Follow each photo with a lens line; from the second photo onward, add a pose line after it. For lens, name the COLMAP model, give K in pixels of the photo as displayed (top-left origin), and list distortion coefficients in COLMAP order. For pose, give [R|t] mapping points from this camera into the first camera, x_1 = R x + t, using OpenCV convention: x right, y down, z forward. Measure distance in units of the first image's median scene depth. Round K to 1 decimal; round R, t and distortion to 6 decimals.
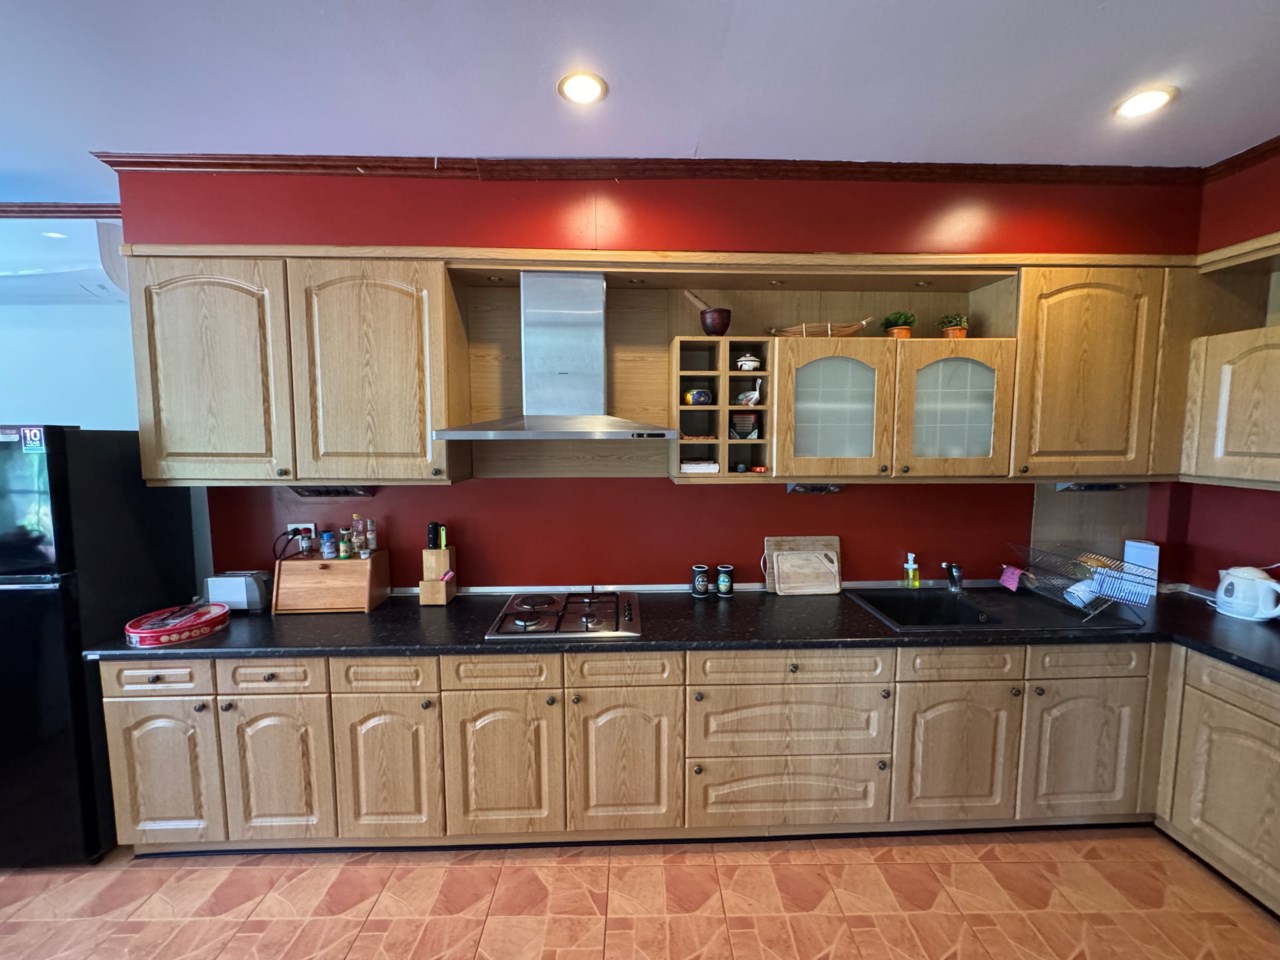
lens RADIAL K [[512.5, 0, 639.0], [0, 512.5, 477.5], [0, 0, 1]] dist [-0.002098, 0.000011]
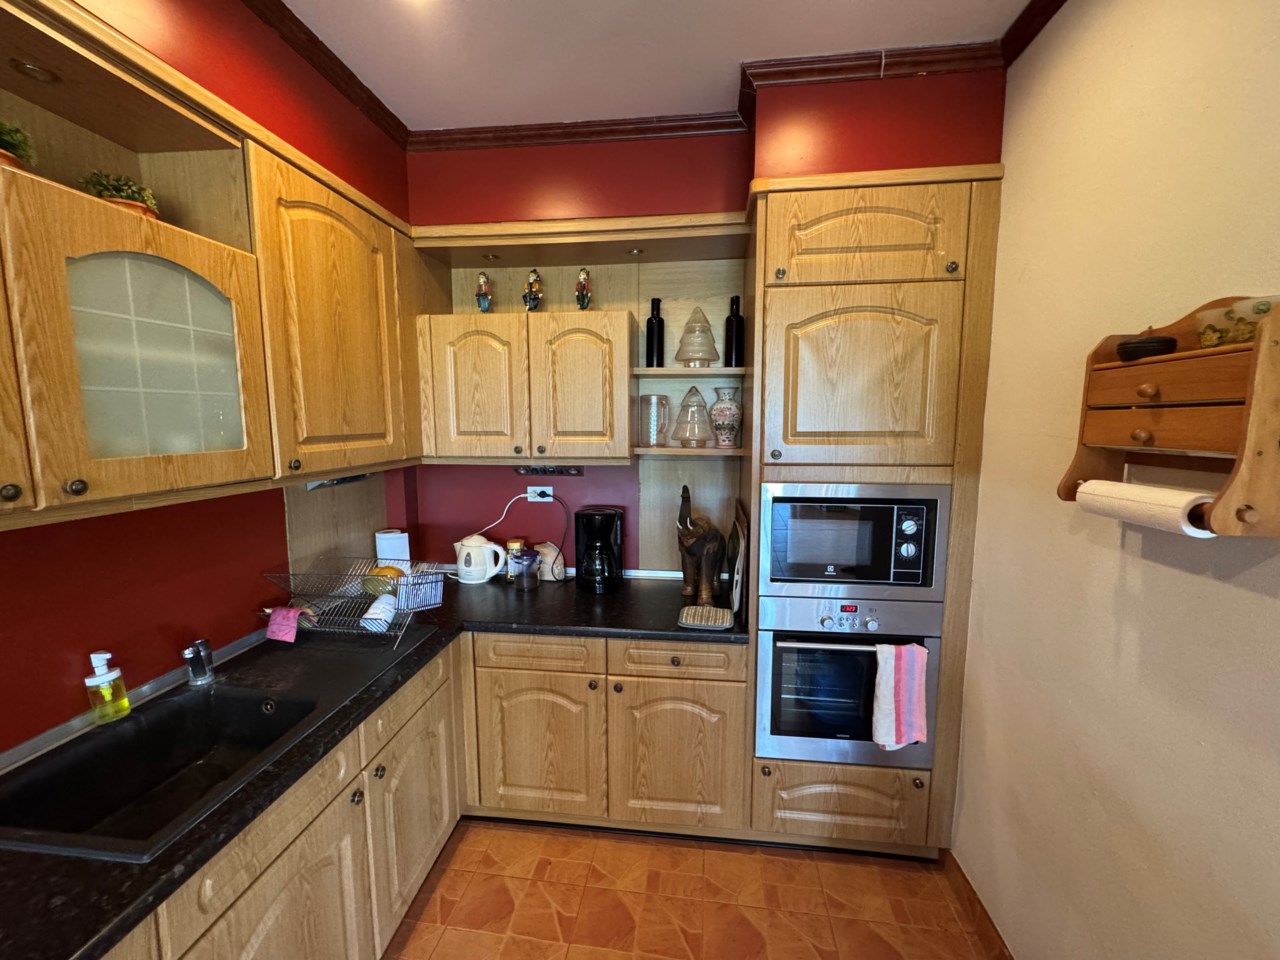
lens RADIAL K [[512.5, 0, 639.6], [0, 512.5, 478.7], [0, 0, 1]] dist [-0.002098, 0.000011]
pose [[0.148565, -0.109629, 0.982807, 0.165165], [0.090410, 0.991180, 0.096896, -0.021921], [-0.984761, 0.074460, 0.157166, 0.458620]]
